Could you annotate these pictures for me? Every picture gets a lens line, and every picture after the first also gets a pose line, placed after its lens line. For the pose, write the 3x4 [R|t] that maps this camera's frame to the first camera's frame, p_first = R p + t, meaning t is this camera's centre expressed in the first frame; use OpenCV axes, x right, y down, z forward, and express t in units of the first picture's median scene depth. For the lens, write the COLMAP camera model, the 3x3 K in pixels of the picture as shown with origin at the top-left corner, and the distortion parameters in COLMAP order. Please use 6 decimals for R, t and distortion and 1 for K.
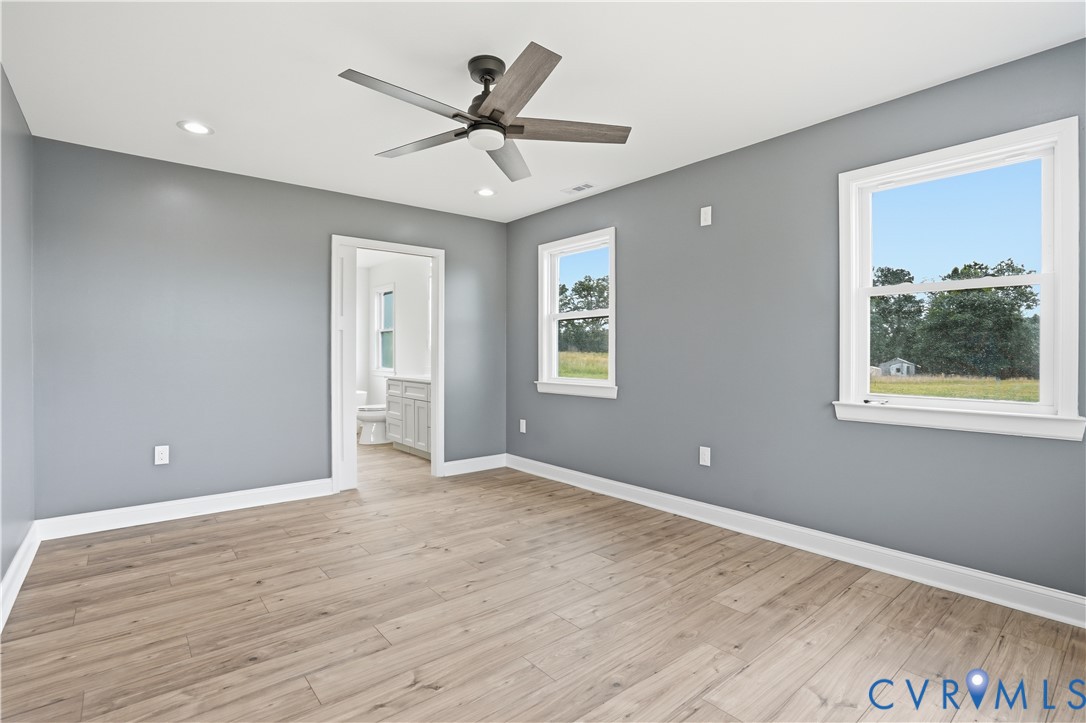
lens RADIAL K [[514.9, 0, 541.6], [0, 514.9, 355.6], [0, 0, 1]] dist [-0.031615, 0.008511]
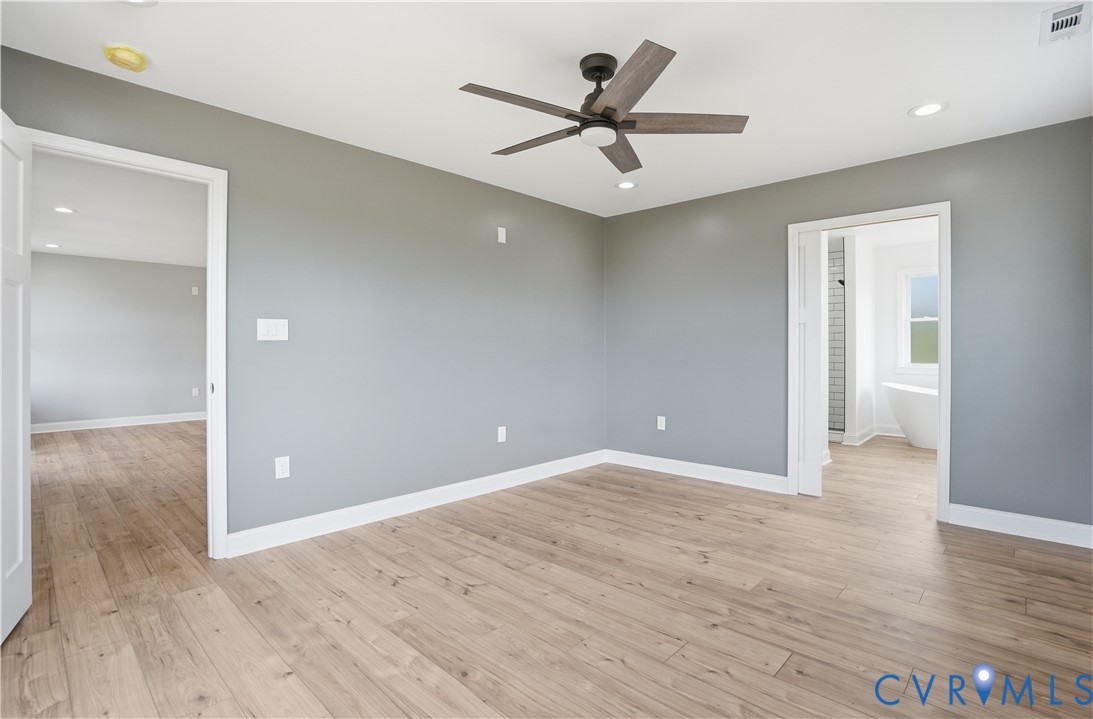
lens RADIAL K [[524.5, 0, 543.9], [0, 524.5, 347.6], [0, 0, 1]] dist [-0.025673, 0.004902]
pose [[0.116202, -0.009135, -0.993184, 0.822024], [0.003349, 0.999956, -0.008805, 0.008403], [0.993220, -0.002303, 0.116228, 0.716939]]
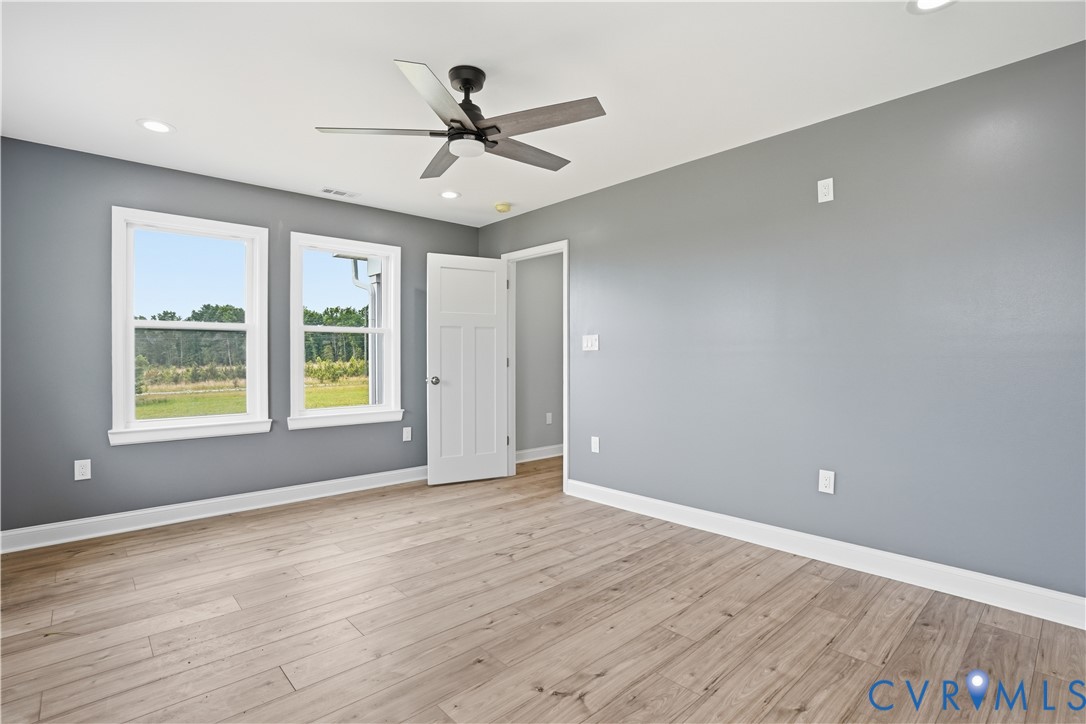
lens RADIAL K [[514.9, 0, 543.0], [0, 514.9, 370.8], [0, 0, 1]] dist [-0.031615, 0.008511]
pose [[-0.998913, 0.004979, -0.046346, -0.193117], [0.004025, 0.999779, 0.020647, 0.002399], [0.046439, 0.020438, -0.998712, 1.854110]]
